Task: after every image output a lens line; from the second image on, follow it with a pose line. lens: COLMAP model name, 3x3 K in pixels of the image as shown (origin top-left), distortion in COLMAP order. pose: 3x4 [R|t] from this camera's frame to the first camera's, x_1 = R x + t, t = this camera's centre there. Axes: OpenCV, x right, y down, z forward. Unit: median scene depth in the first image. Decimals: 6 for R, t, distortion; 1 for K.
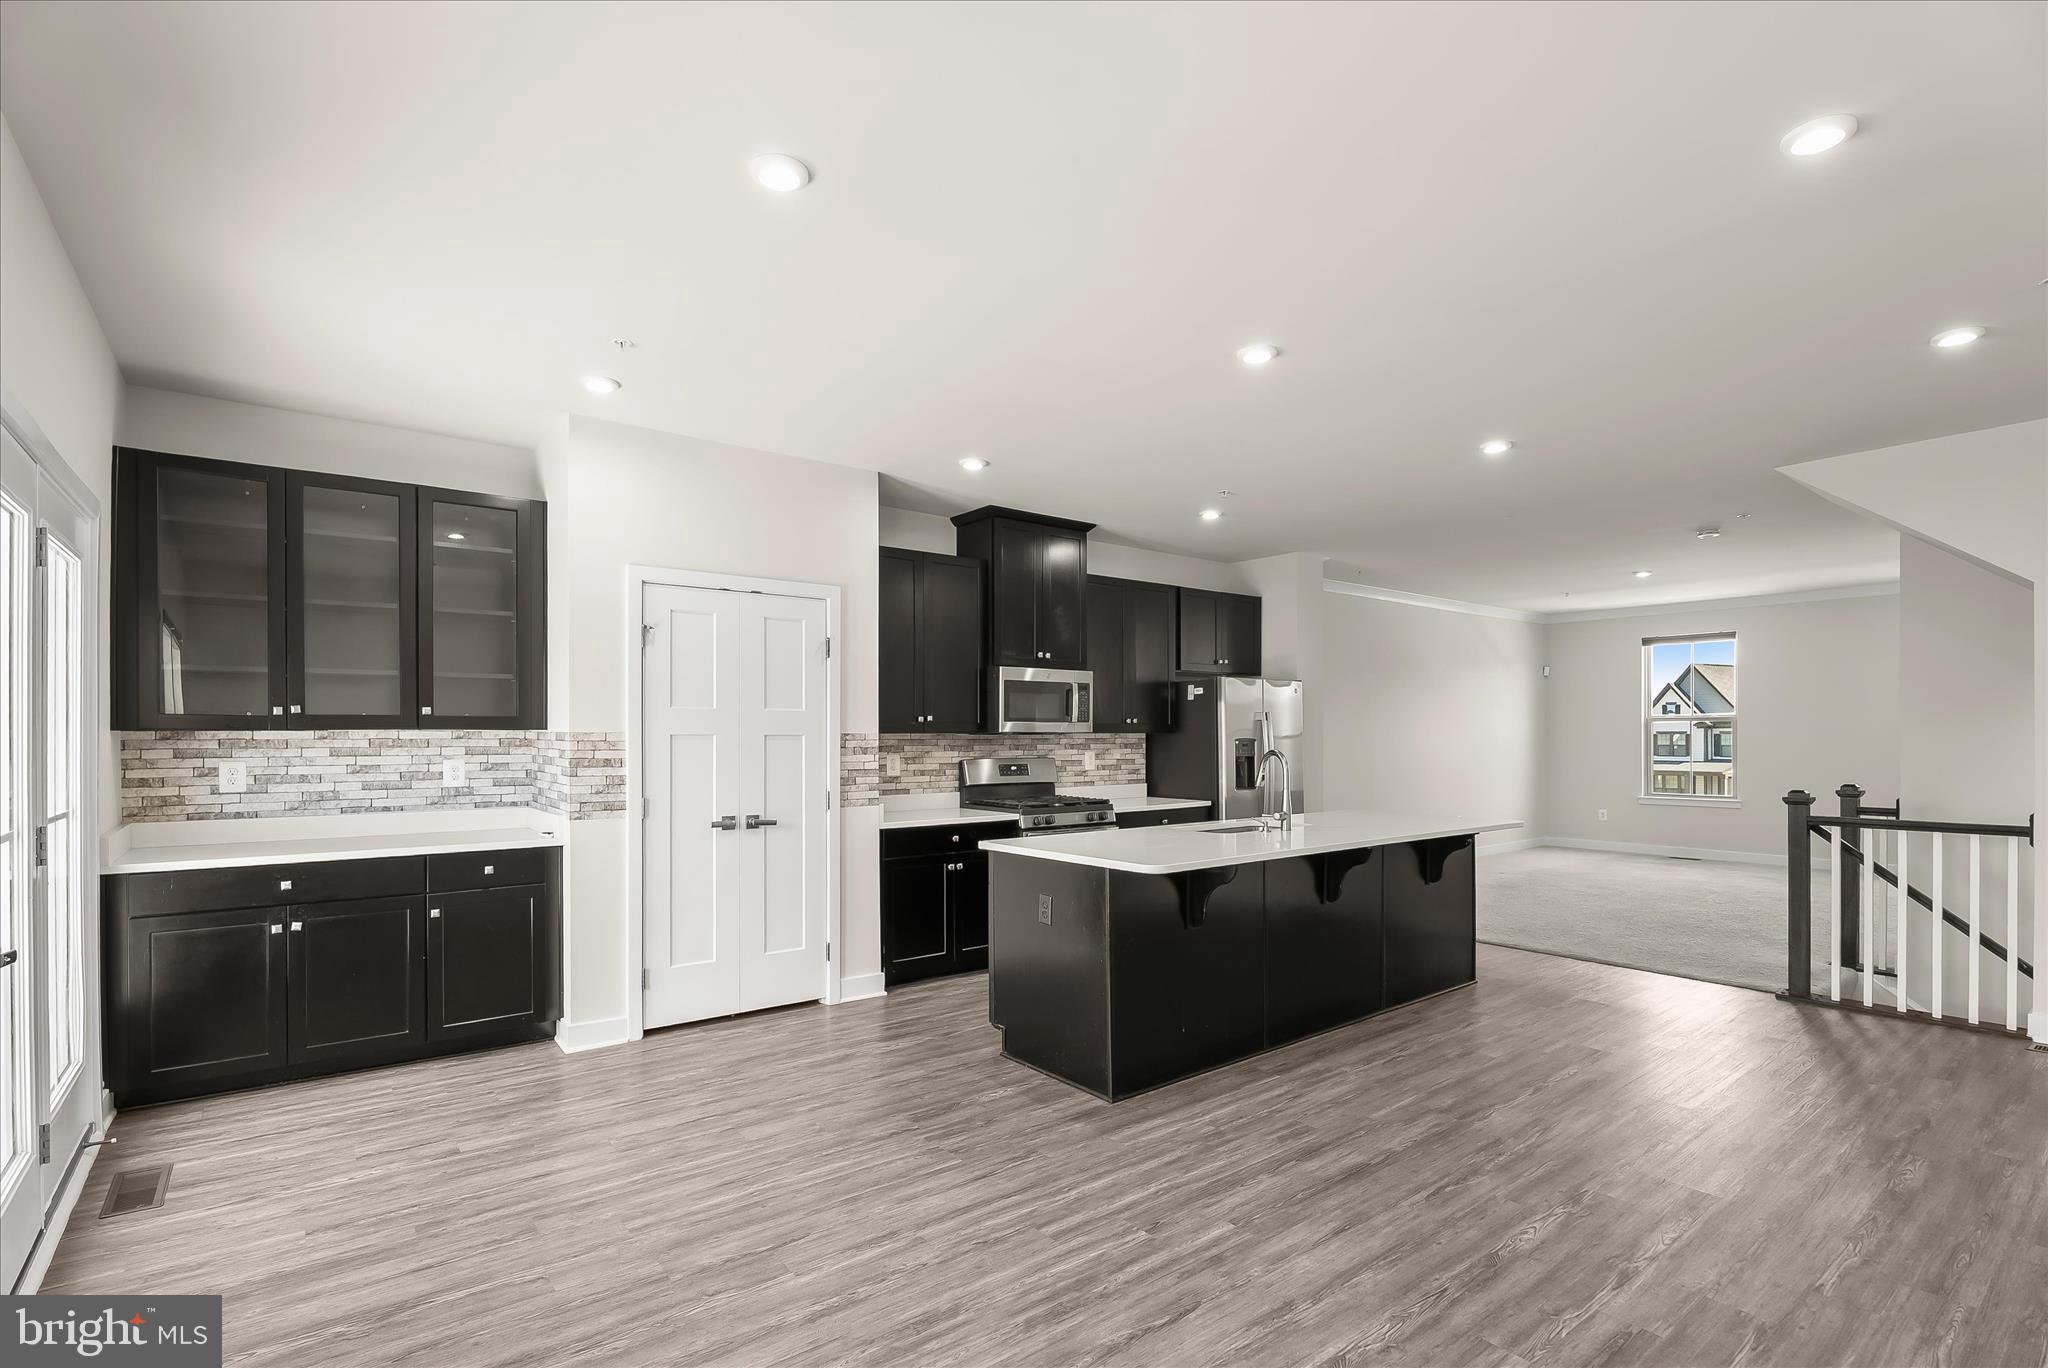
lens RADIAL K [[956.0, 0, 1021.9], [0, 956.0, 722.5], [0, 0, 1]] dist [-0.002873, -0.000134]
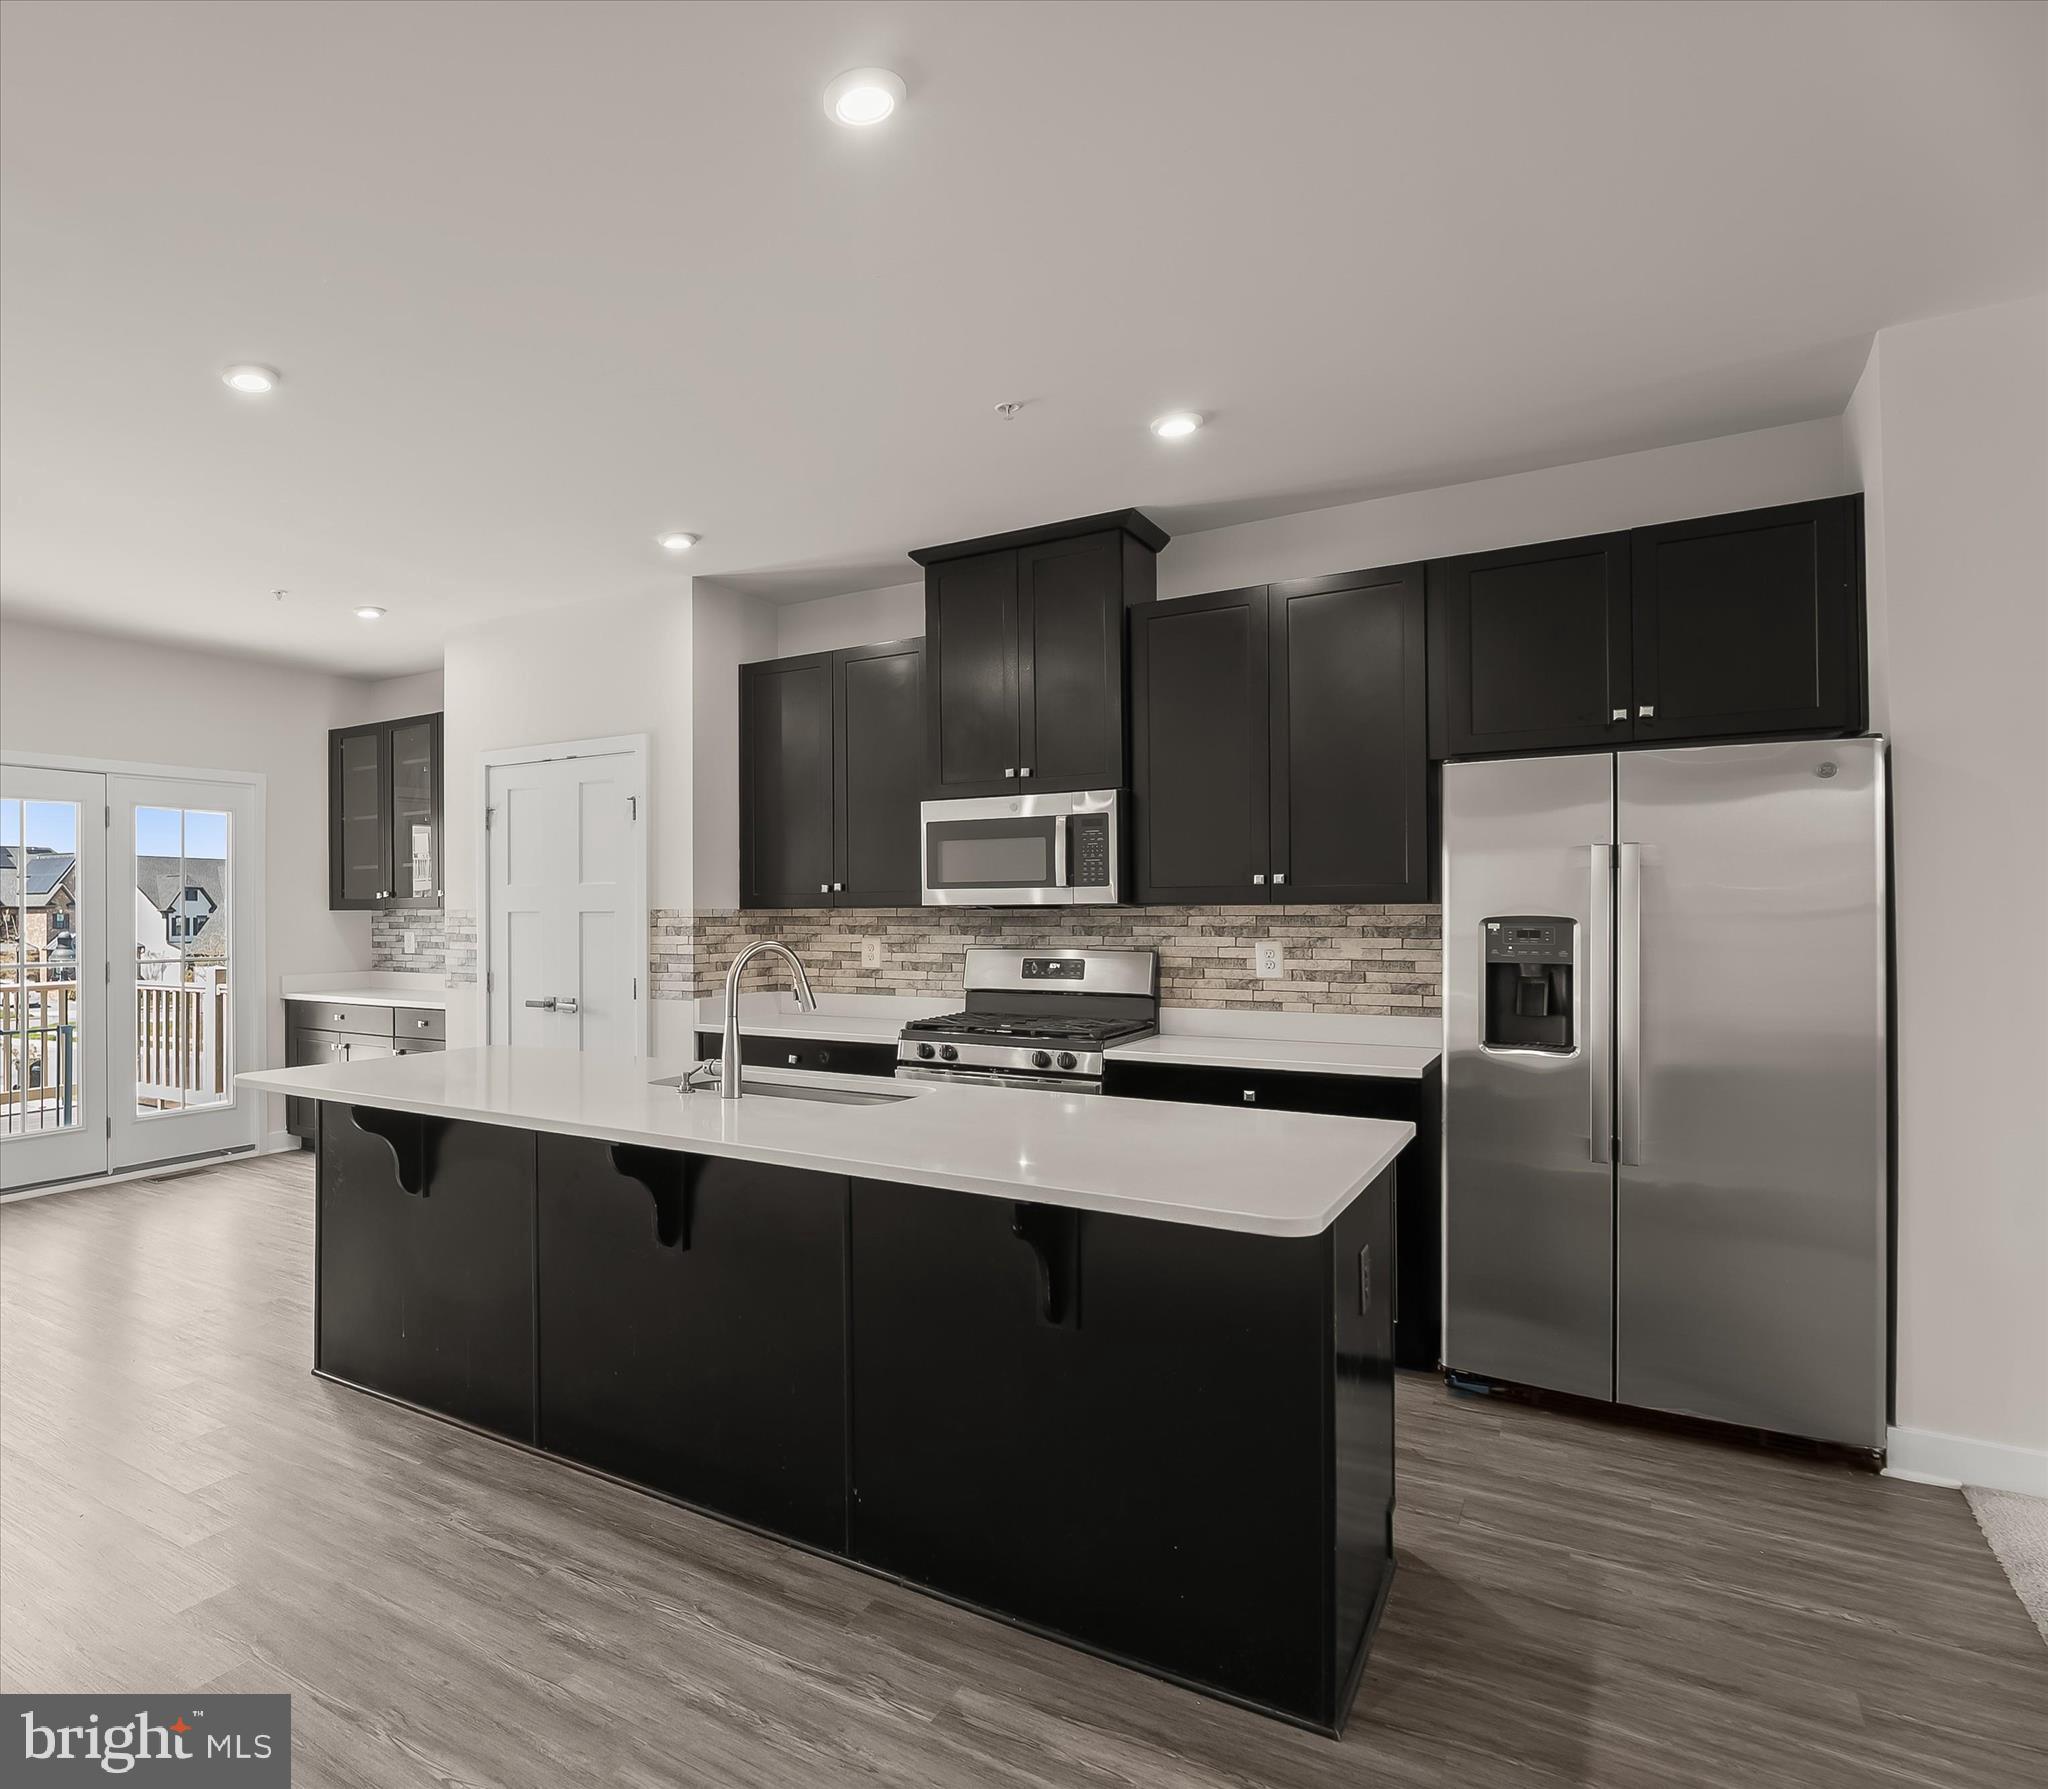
lens RADIAL K [[1452.8, 0, 1024.0], [0, 1452.8, 894.5], [0, 0, 1]] dist [0.002894, -0.001277]
pose [[0.253207, -0.011969, -0.967338, 0.946634], [0.017601, 0.999815, -0.007763, 0.011777], [0.967252, -0.015061, 0.253371, 0.845083]]
